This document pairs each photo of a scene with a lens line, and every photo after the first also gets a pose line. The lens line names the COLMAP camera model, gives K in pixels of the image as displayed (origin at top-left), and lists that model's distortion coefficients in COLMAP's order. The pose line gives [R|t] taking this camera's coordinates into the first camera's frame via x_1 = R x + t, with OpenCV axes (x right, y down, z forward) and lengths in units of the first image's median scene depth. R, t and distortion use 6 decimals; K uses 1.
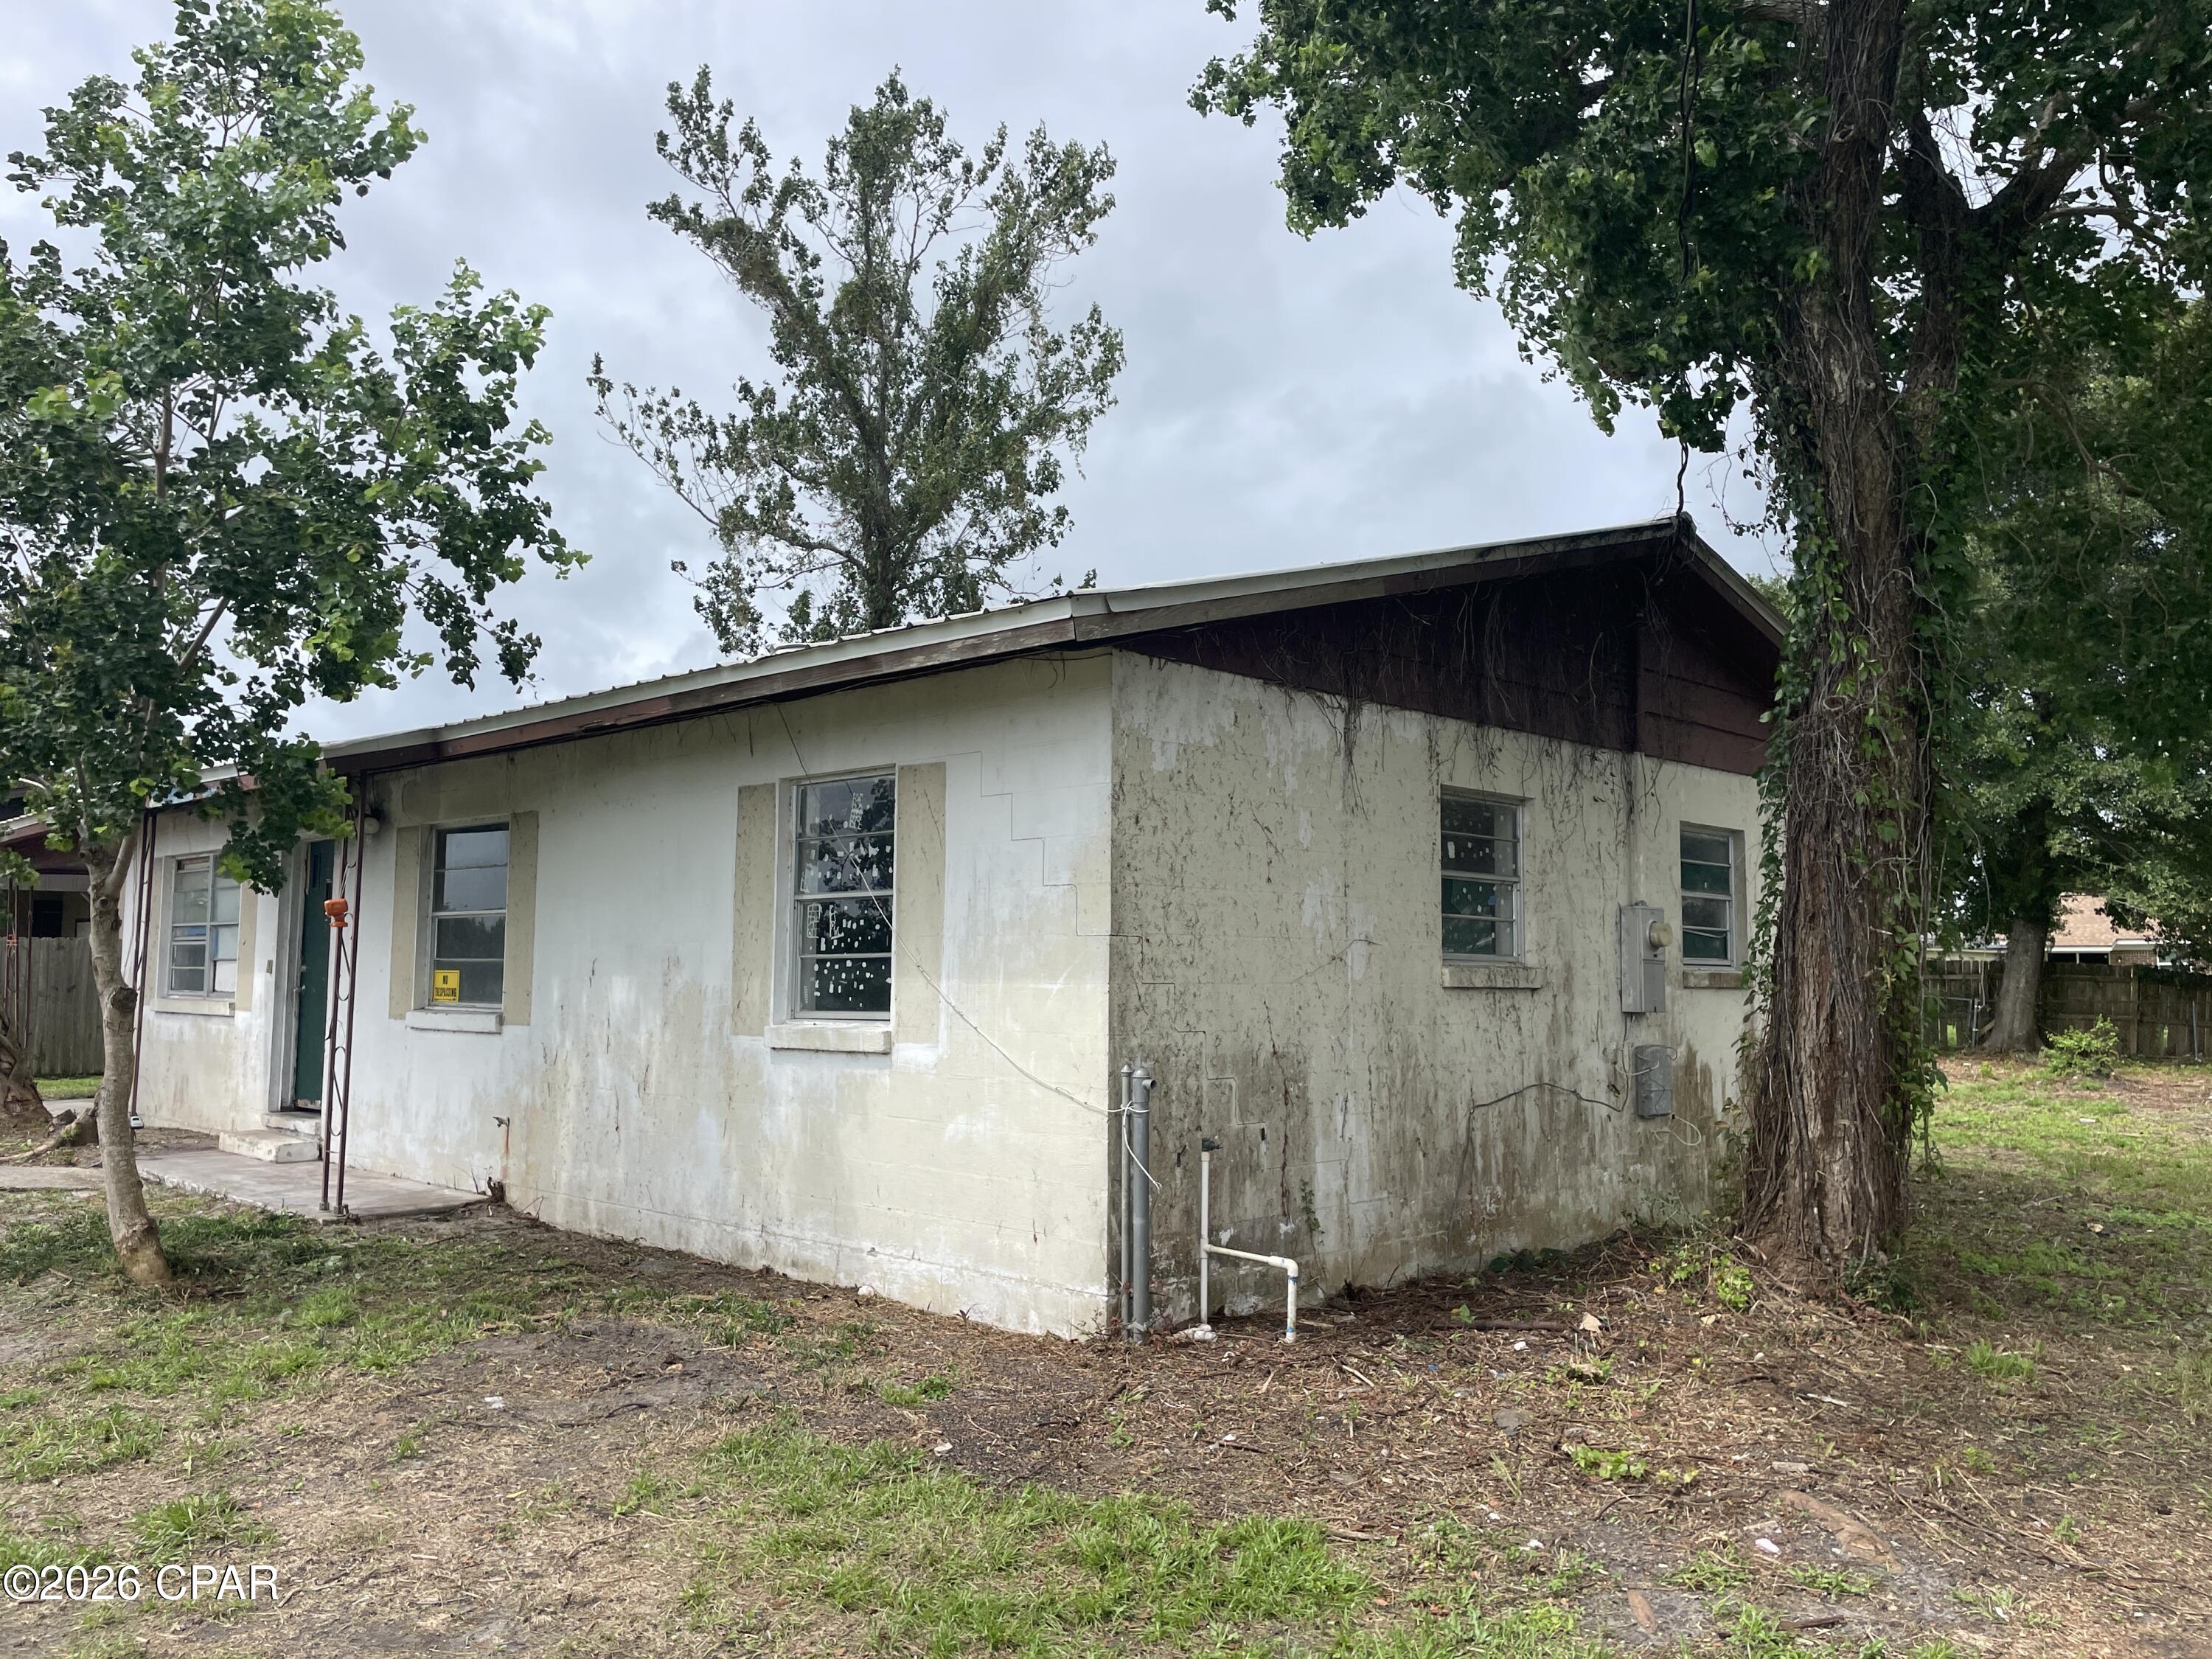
lens RADIAL K [[1679.5, 0, 1115.1], [0, 1679.5, 810.0], [0, 0, 1]] dist [0.106033, -0.153412]
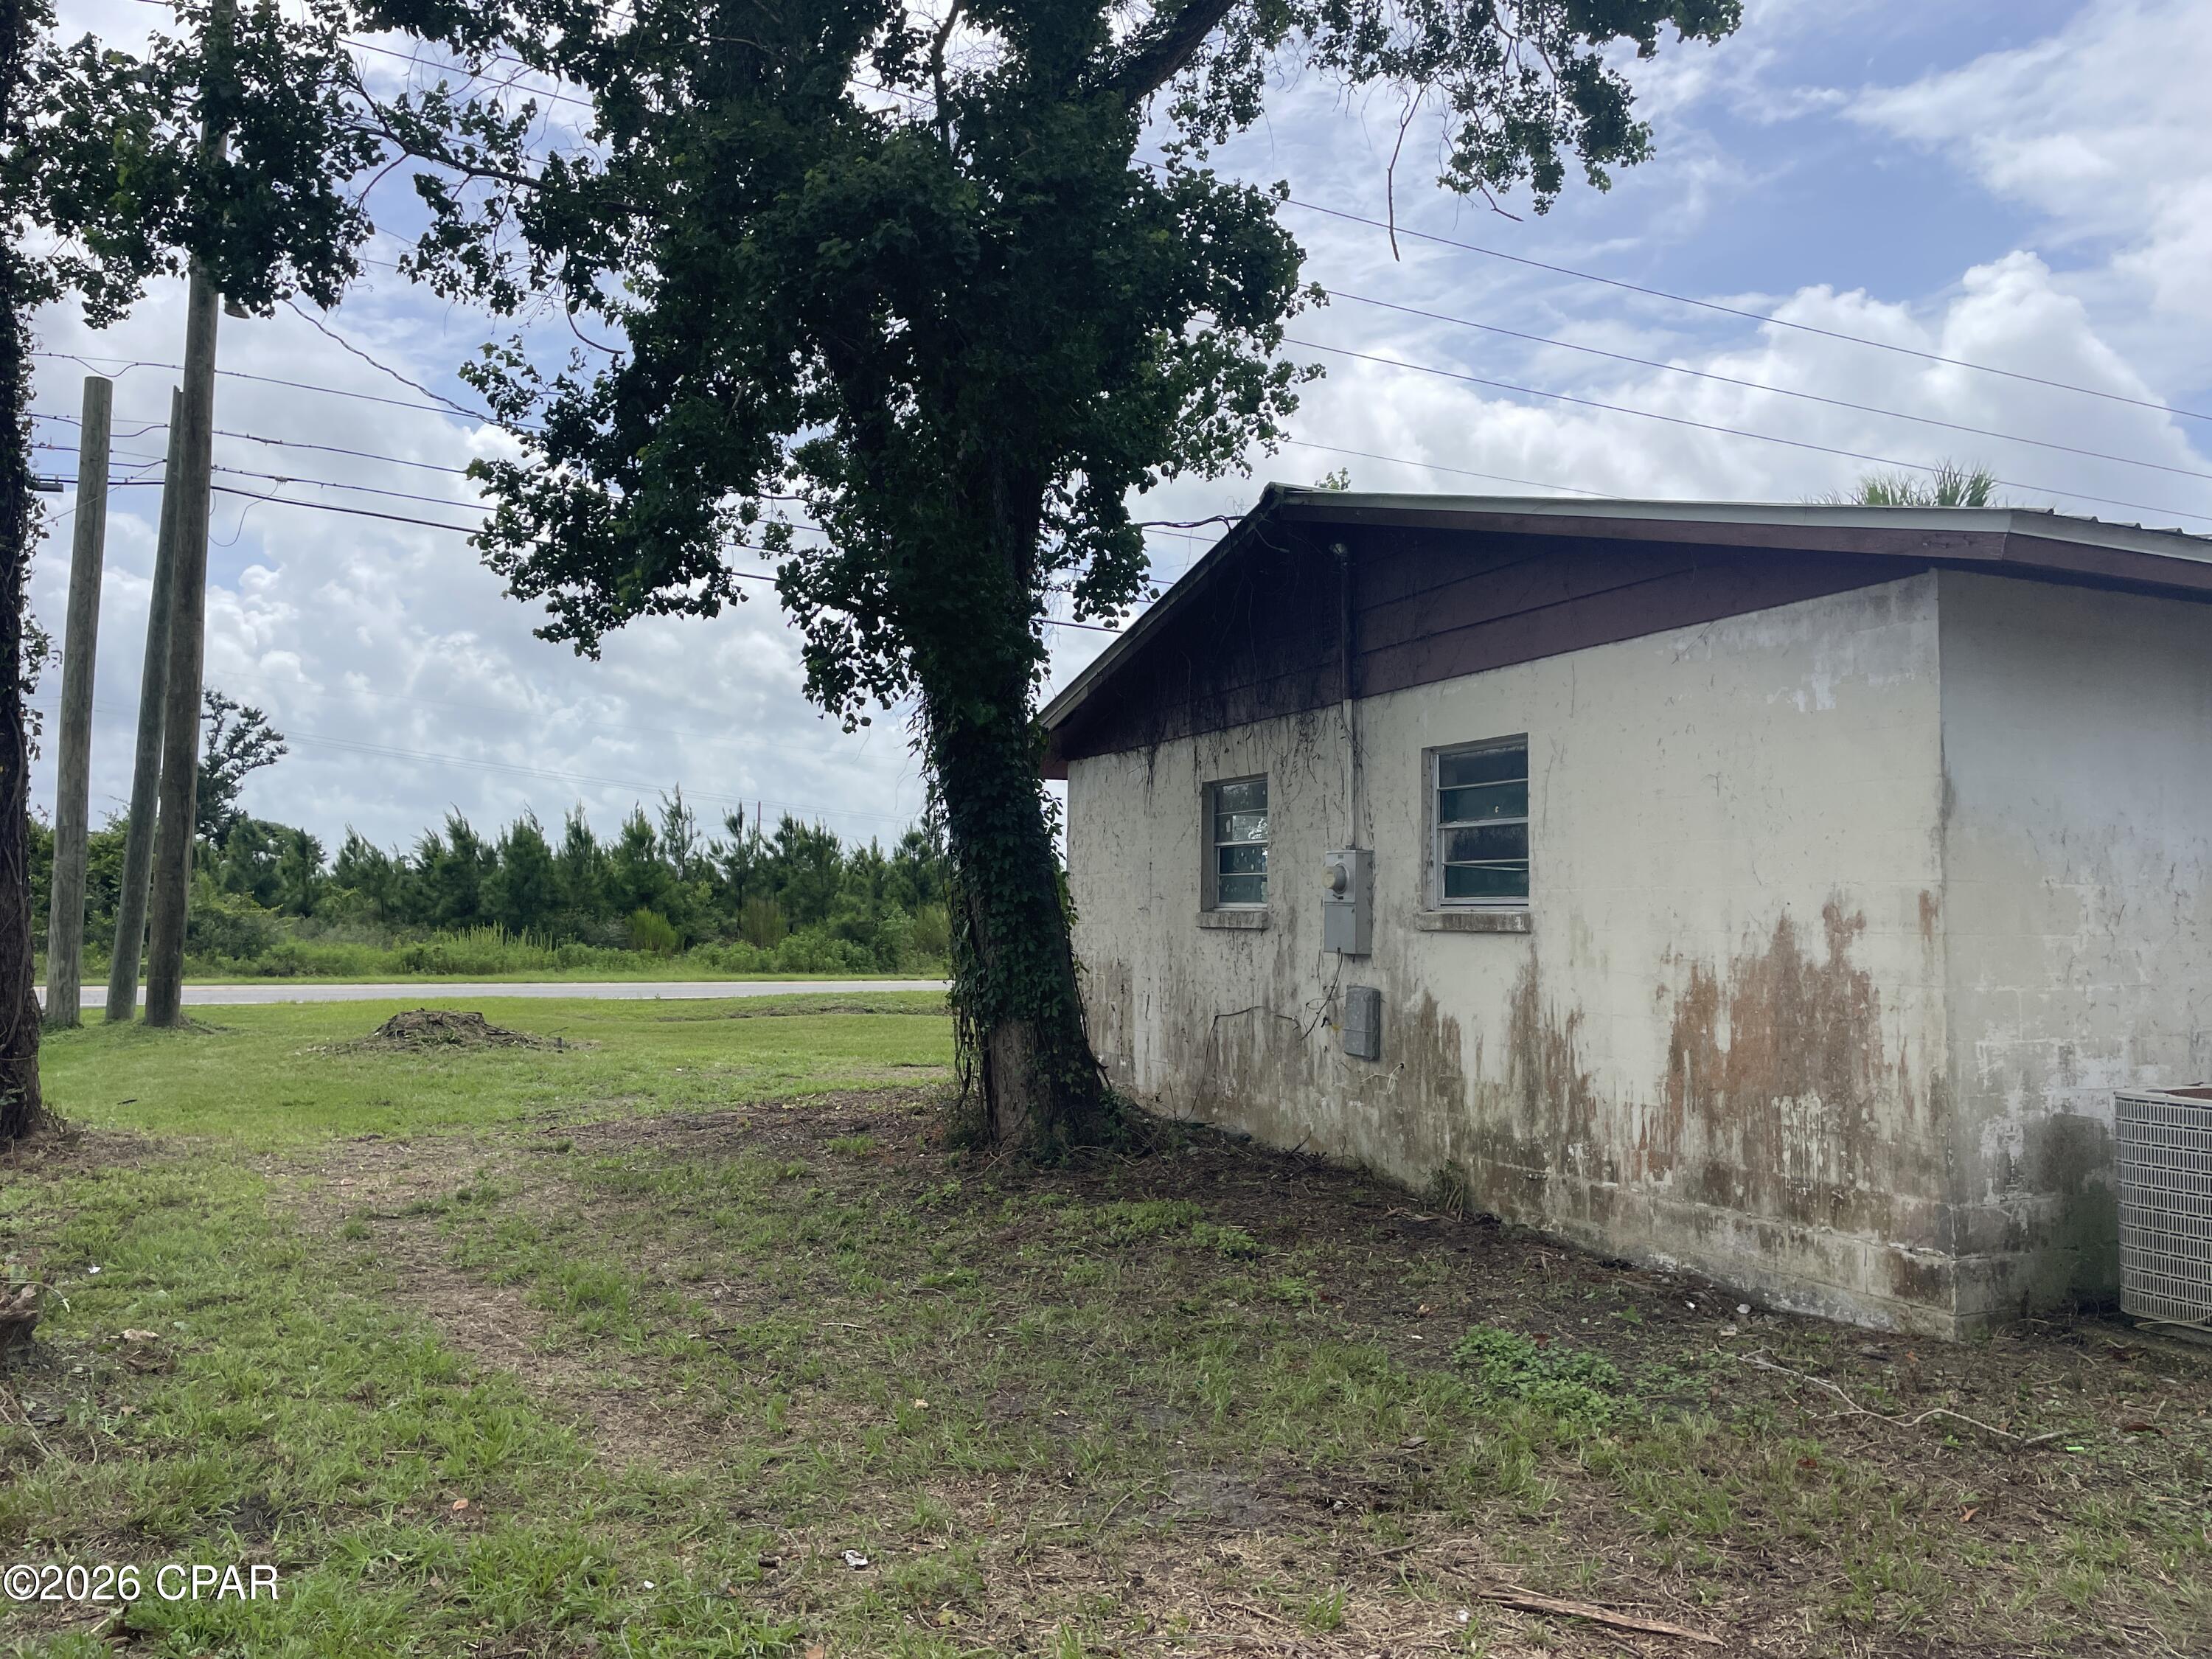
lens RADIAL K [[1679.5, 0, 1115.1], [0, 1679.5, 810.0], [0, 0, 1]] dist [0.106033, -0.153412]
pose [[-0.365036, -0.085269, -0.927080, 1.435121], [0.060146, 0.991557, -0.114882, 0.155040], [0.929049, -0.097696, -0.356825, 1.354603]]
